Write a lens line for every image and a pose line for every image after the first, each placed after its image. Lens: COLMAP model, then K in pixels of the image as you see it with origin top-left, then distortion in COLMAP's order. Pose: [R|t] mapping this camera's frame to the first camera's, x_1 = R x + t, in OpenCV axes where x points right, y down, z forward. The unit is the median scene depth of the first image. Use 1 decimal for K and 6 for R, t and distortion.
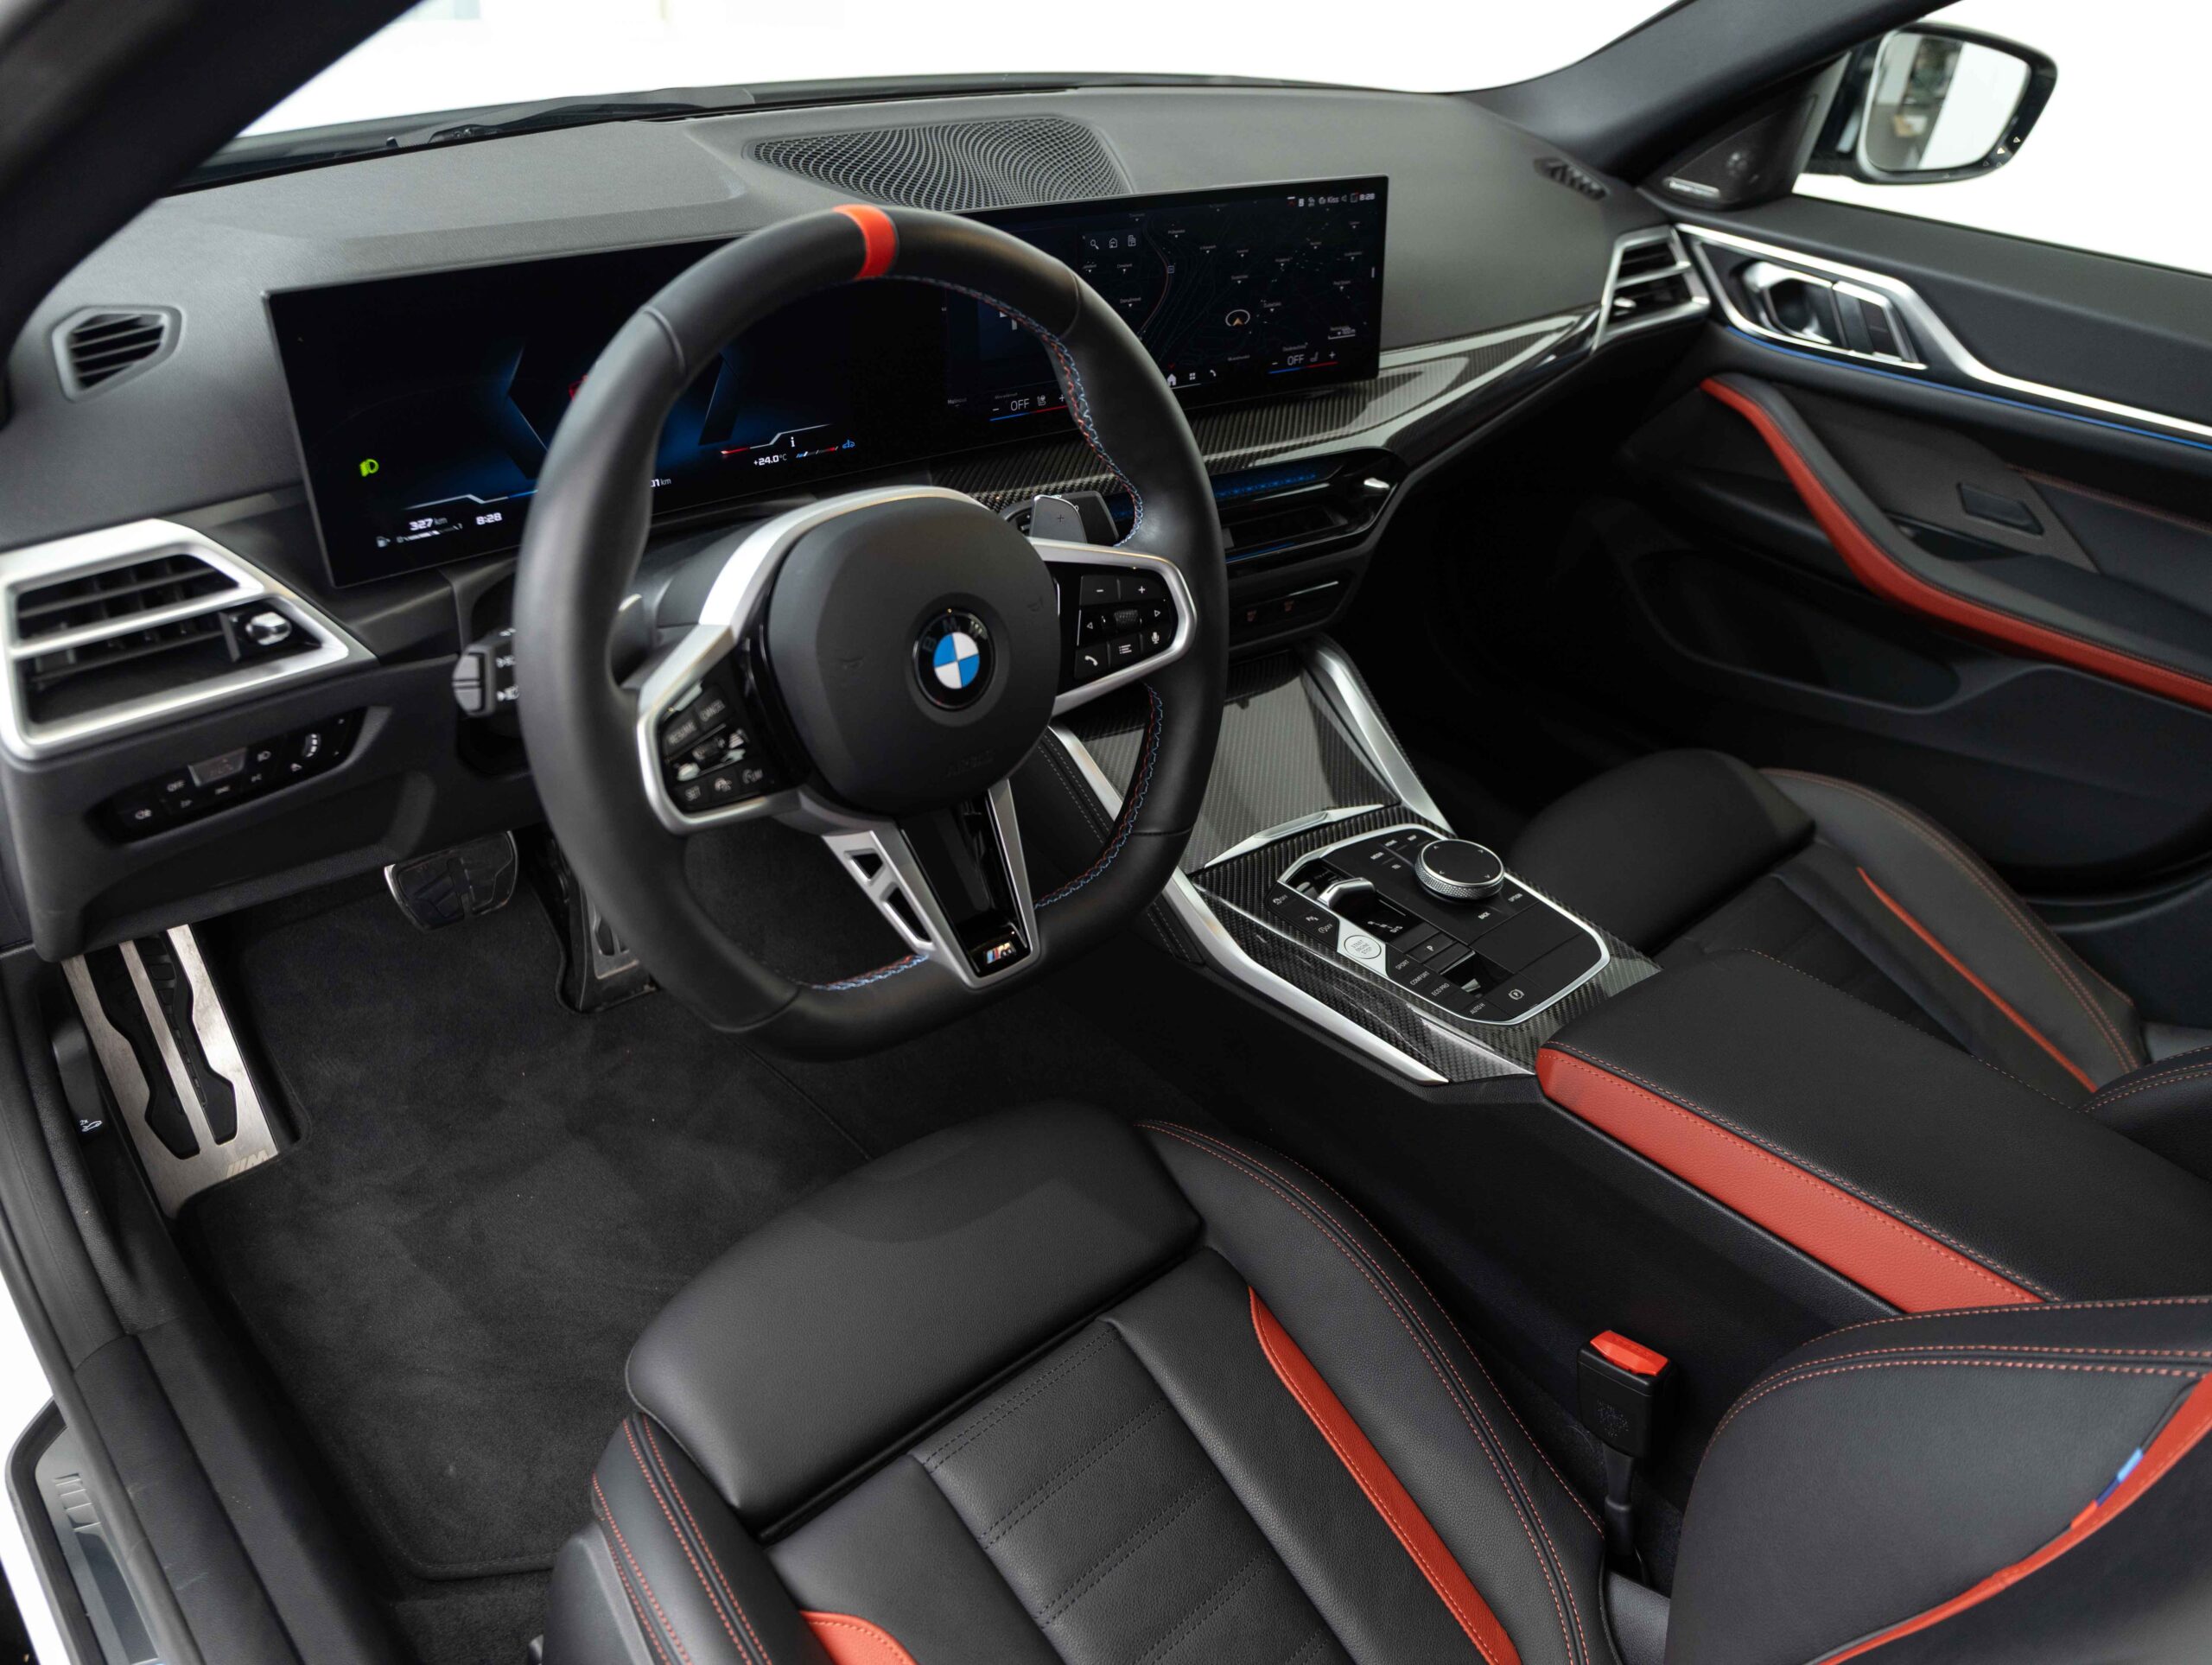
lens RADIAL K [[1614.2, 0, 1106.0], [0, 1614.2, 832.5], [0, 0, 1]] dist [-0.010519, -0.000877]
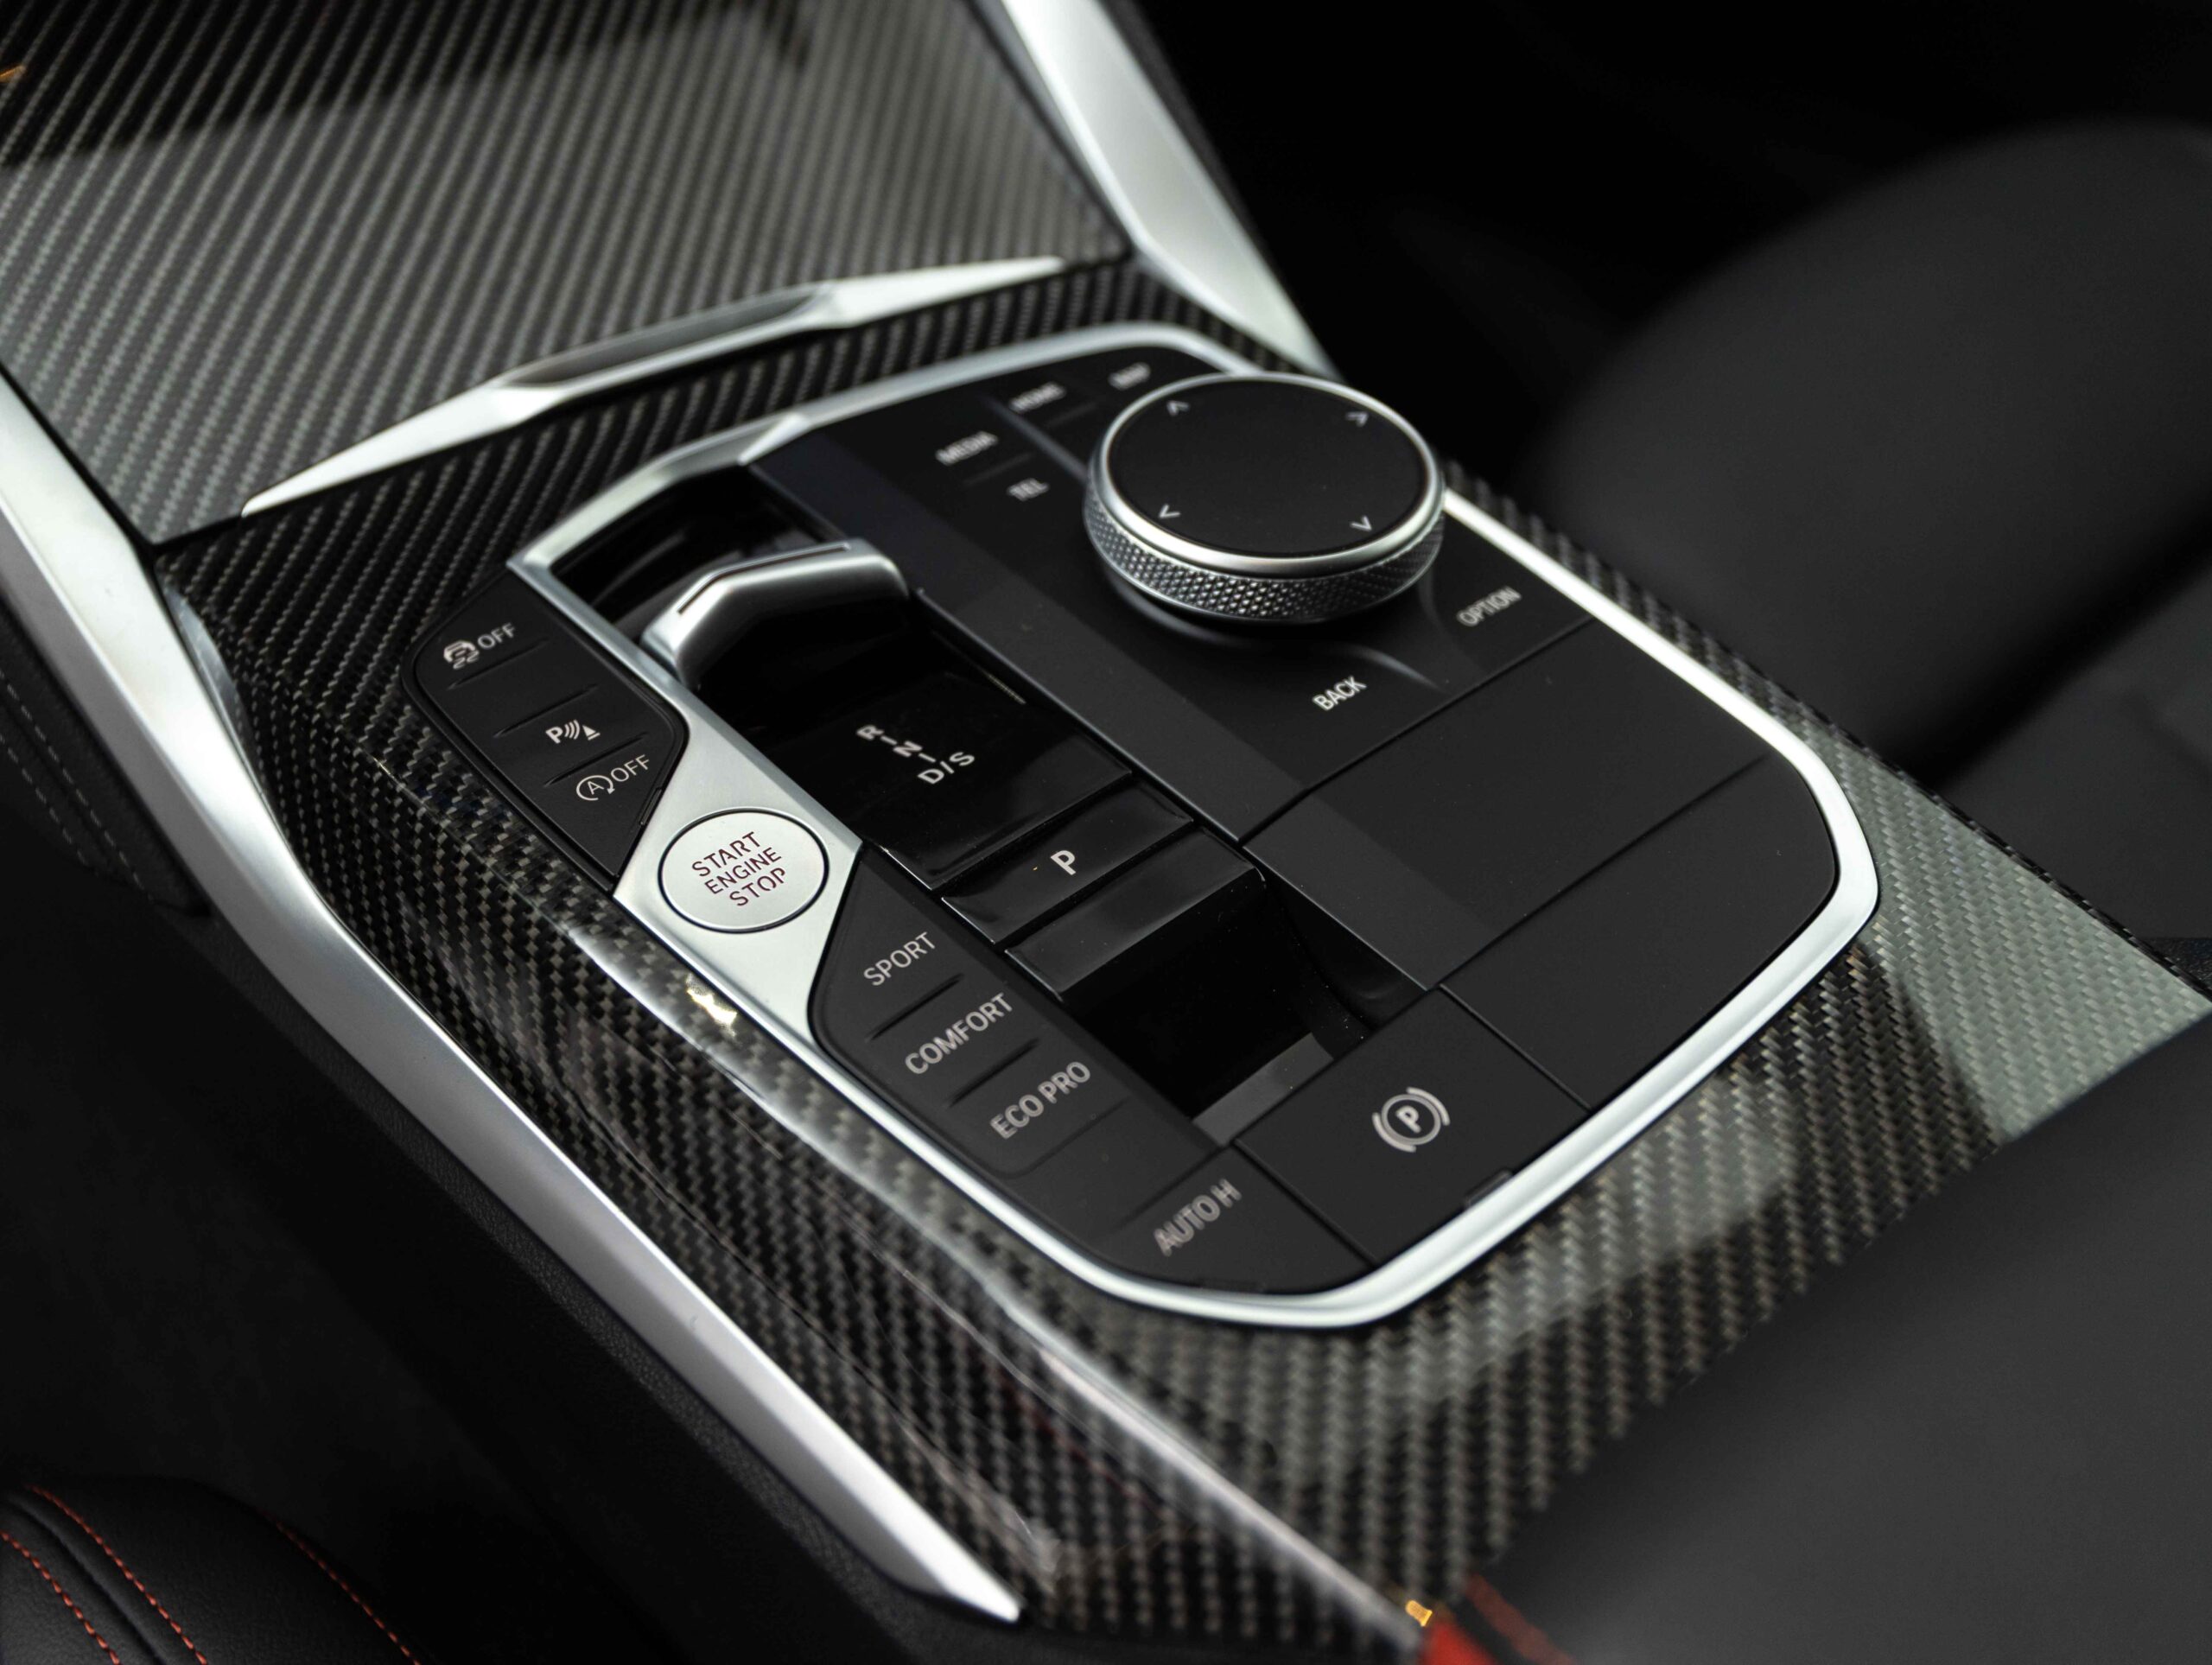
lens RADIAL K [[1983.6, 0, 1106.0], [0, 1983.6, 832.5], [0, 0, 1]] dist [0.000849, -0.000011]
pose [[0.998817, -0.025941, -0.041129, 0.156011], [0.033556, 0.979848, 0.196905, 0.009954], [0.035192, -0.198052, 0.979560, 0.522427]]
